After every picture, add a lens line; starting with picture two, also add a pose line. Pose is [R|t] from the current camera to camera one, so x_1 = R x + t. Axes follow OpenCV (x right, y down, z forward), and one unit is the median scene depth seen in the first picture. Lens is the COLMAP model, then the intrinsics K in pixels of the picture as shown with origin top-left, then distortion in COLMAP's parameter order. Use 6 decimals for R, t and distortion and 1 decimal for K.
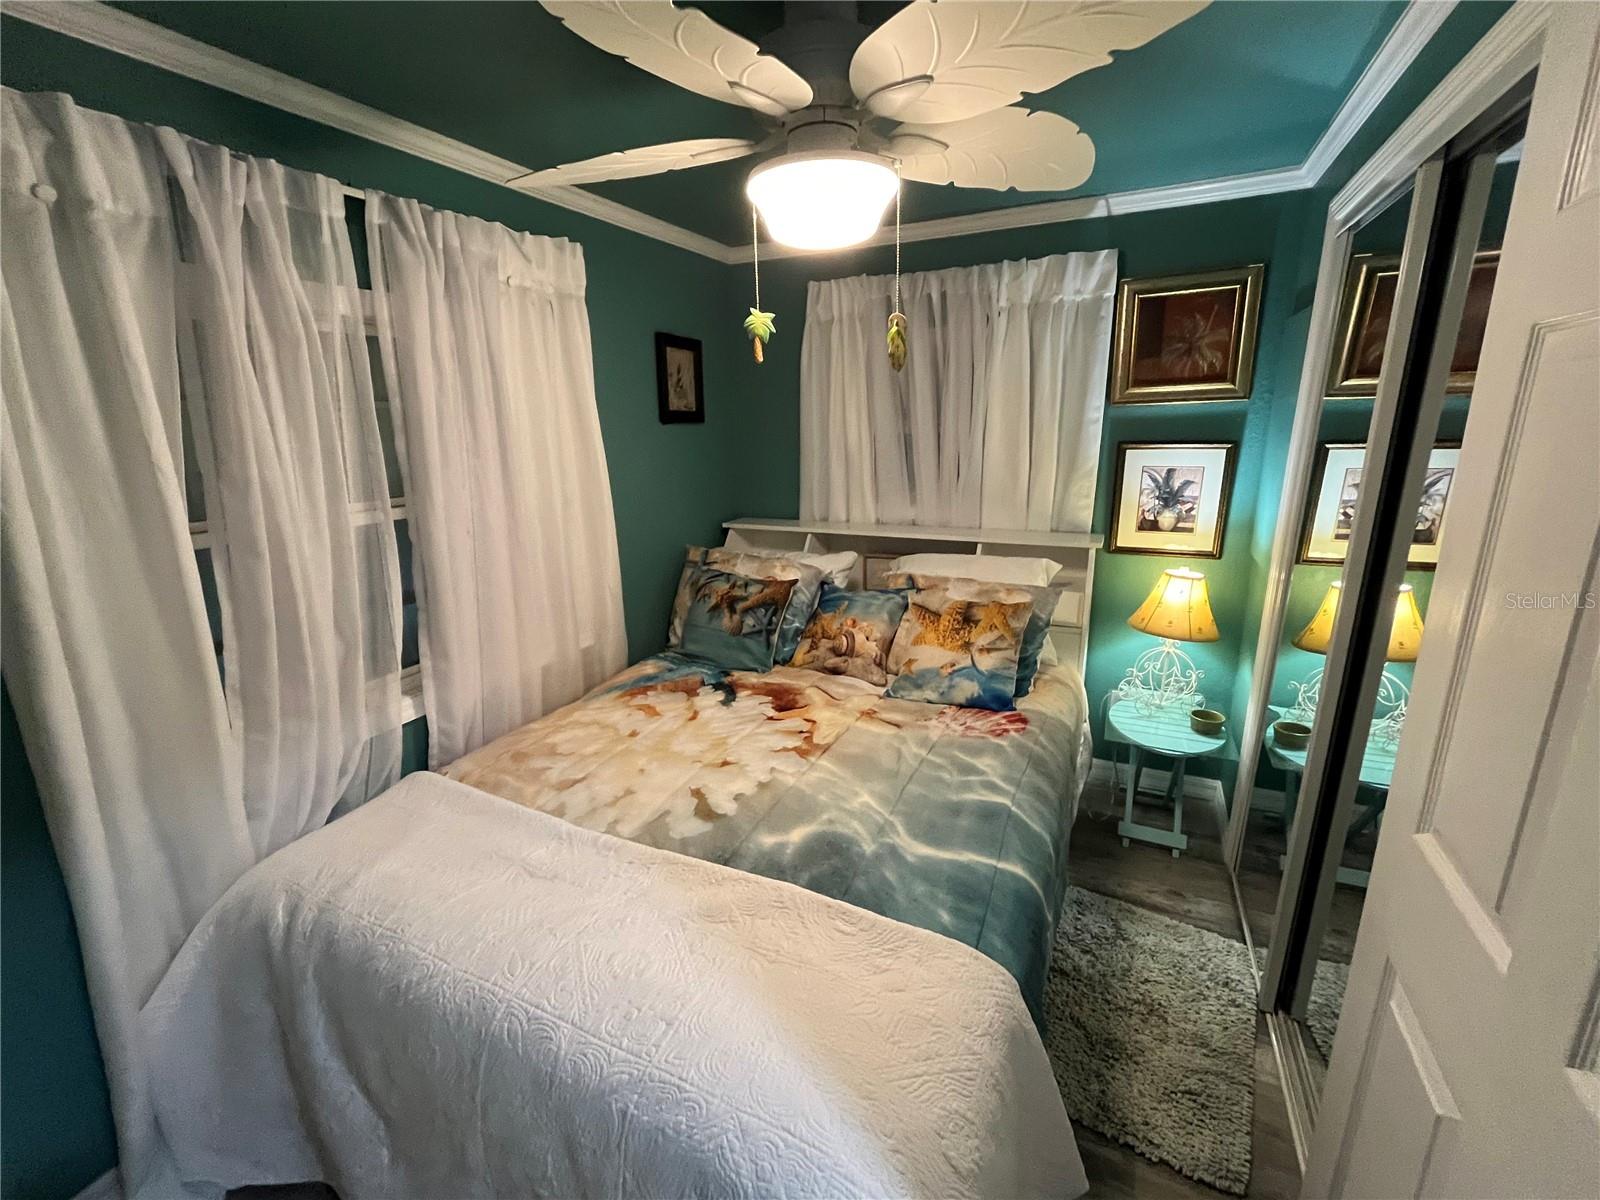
lens RADIAL K [[678.1, 0, 800.0], [0, 678.1, 600.0], [0, 0, 1]] dist [-0.001791, -0.000151]
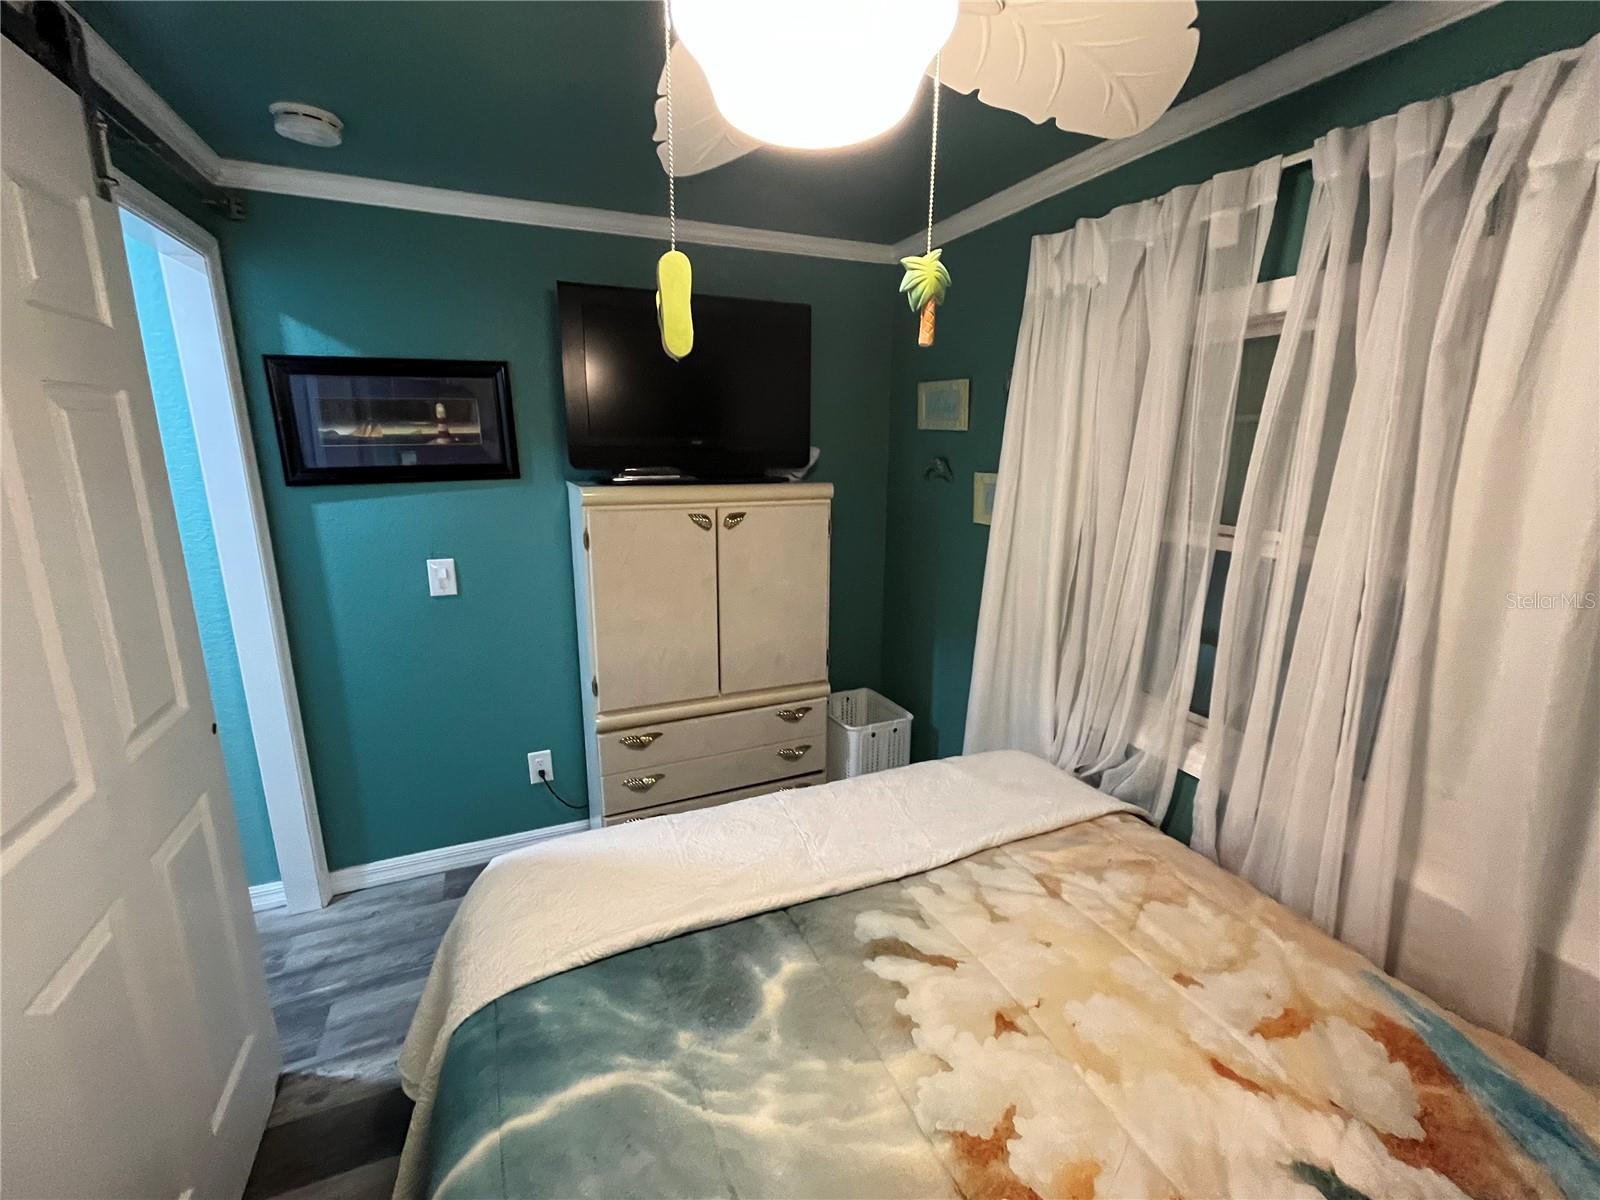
lens RADIAL K [[679.1, 0, 790.7], [0, 679.1, 589.2], [0, 0, 1]] dist [-0.000902, -0.000065]
pose [[-0.663386, 0.183418, -0.725449, 0.300923], [-0.189070, 0.896947, 0.399674, -0.240581], [0.723997, 0.402299, -0.560343, 0.846390]]
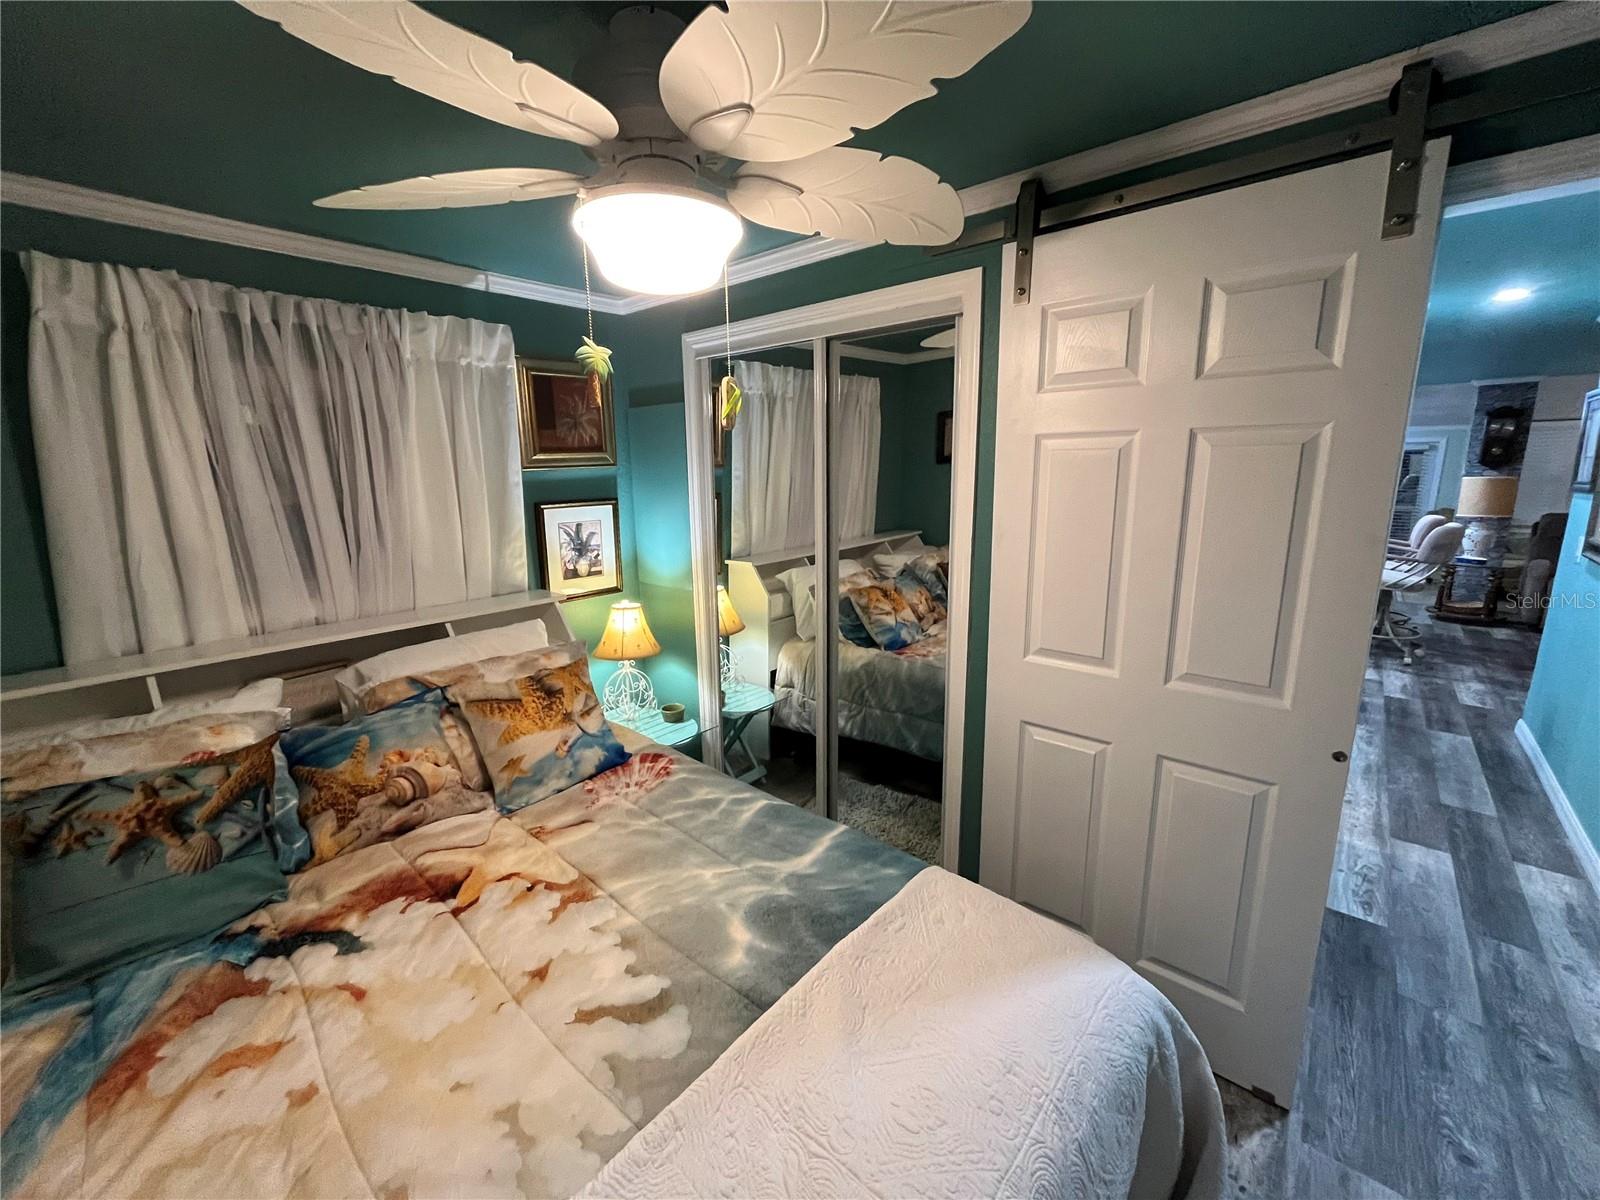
lens RADIAL K [[644.9, 0, 798.0], [0, 644.9, 599.2], [0, 0, 1]] dist [-0.002177, -0.000545]
pose [[0.268867, -0.178168, 0.946555, -0.476585], [0.263997, 0.958739, 0.105473, -0.097528], [-0.926292, 0.221530, 0.304809, 0.386869]]
